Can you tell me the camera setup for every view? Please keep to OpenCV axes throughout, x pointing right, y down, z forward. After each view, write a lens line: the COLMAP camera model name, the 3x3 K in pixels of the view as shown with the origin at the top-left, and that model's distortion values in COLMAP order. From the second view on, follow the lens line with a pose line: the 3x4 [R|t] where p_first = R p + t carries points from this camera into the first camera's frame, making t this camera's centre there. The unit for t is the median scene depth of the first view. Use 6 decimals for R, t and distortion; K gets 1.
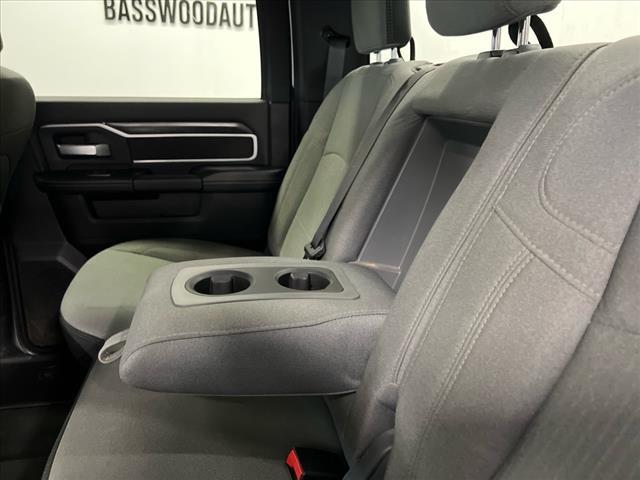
lens RADIAL K [[477.0, 0, 323.2], [0, 477.0, 242.6], [0, 0, 1]] dist [-0.042204, -0.000706]
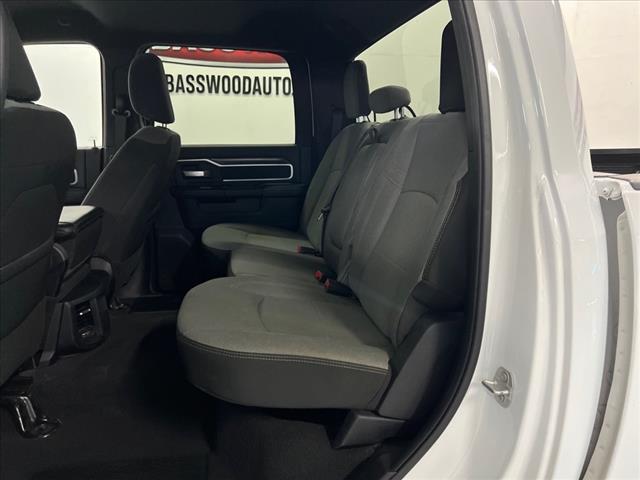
lens RADIAL K [[477.0, 0, 319.5], [0, 477.0, 239.6], [0, 0, 1]] dist [-0.042204, -0.000706]
pose [[0.998927, -0.018757, -0.042347, 0.026026], [0.013950, 0.993714, -0.111076, 0.237808], [0.044164, 0.110366, 0.992909, -0.683269]]
